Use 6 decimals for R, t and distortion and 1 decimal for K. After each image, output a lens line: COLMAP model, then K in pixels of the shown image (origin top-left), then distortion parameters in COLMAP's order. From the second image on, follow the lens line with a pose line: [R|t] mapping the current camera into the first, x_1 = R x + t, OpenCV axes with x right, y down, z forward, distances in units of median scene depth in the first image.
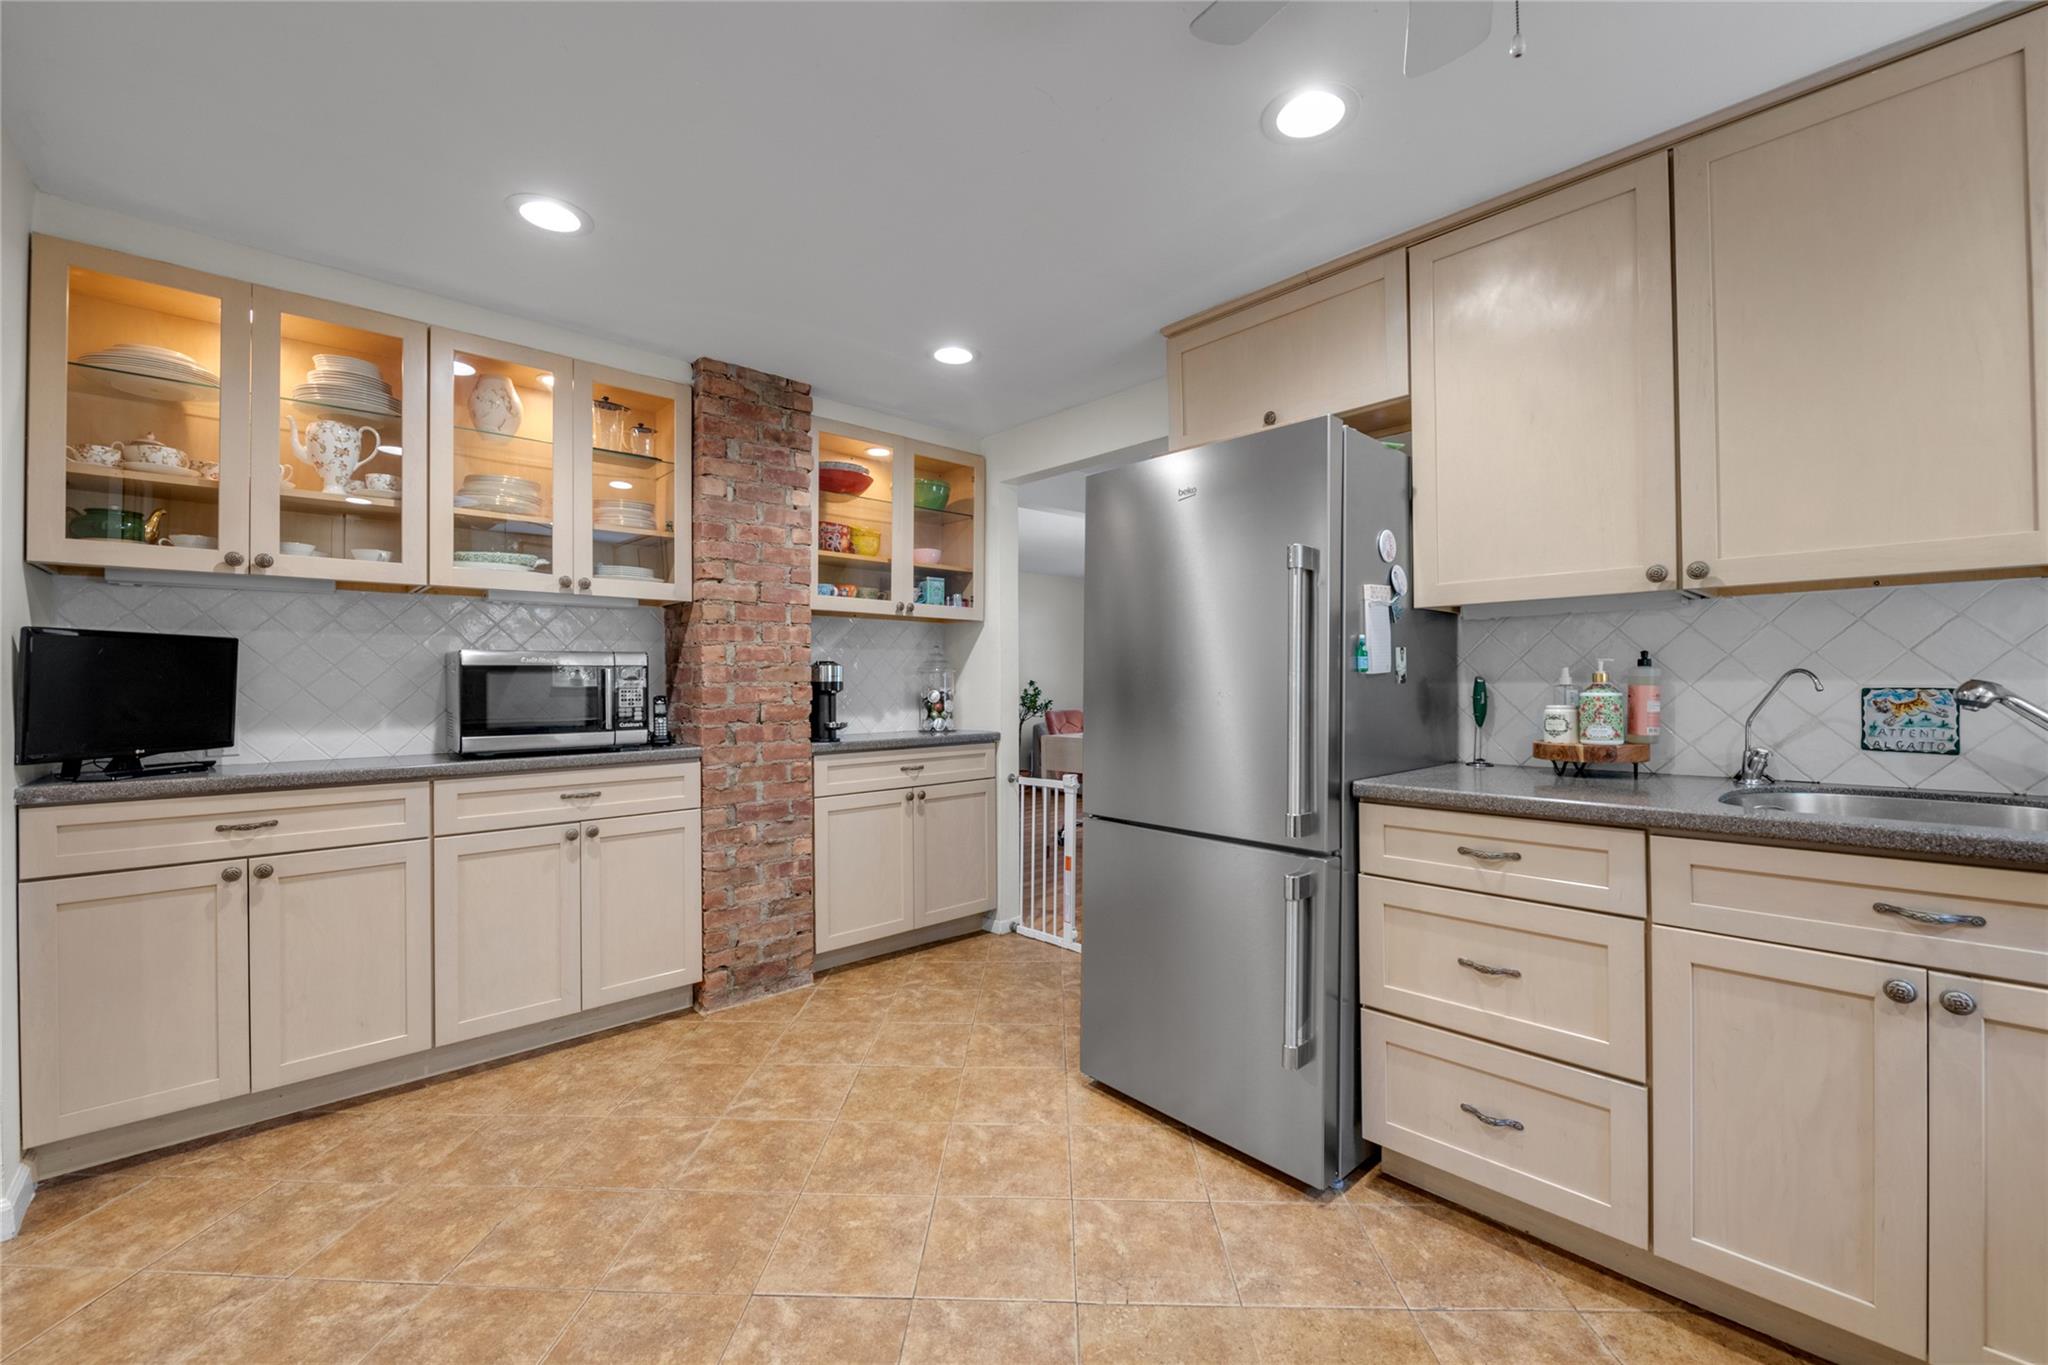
lens RADIAL K [[832.2, 0, 1041.5], [0, 832.2, 676.8], [0, 0, 1]] dist [-0.008443, -0.002016]
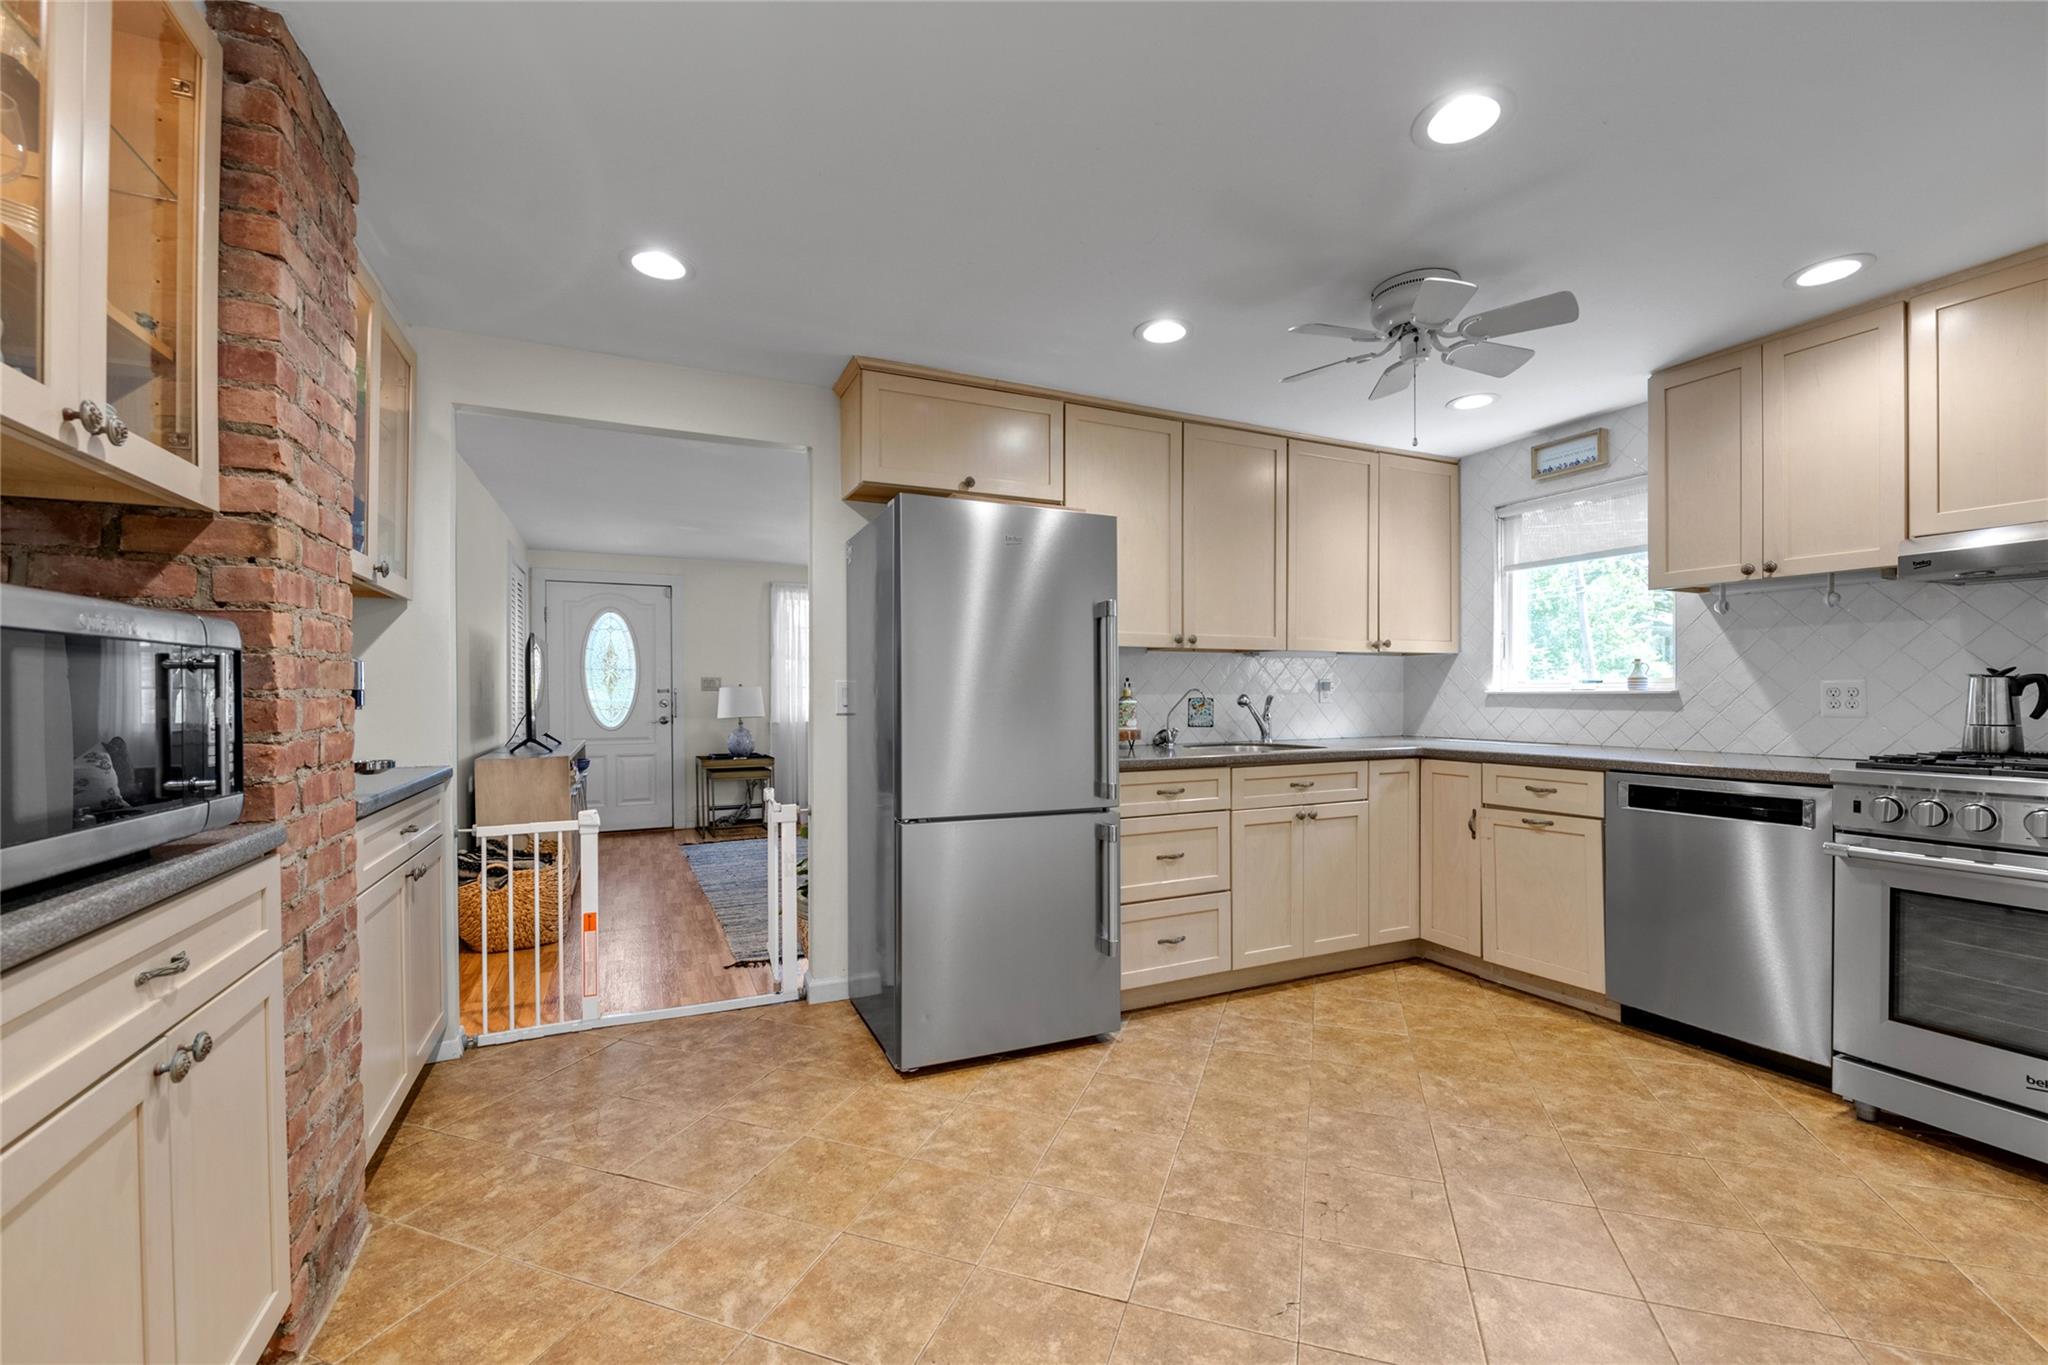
lens RADIAL K [[832.2, 0, 1023.4], [0, 832.2, 696.0], [0, 0, 1]] dist [-0.008443, -0.002016]
pose [[0.311187, 0.004054, 0.950340, -1.011659], [-0.004624, 0.999986, -0.002752, 0.013149], [-0.950338, -0.003538, 0.311201, 0.609412]]
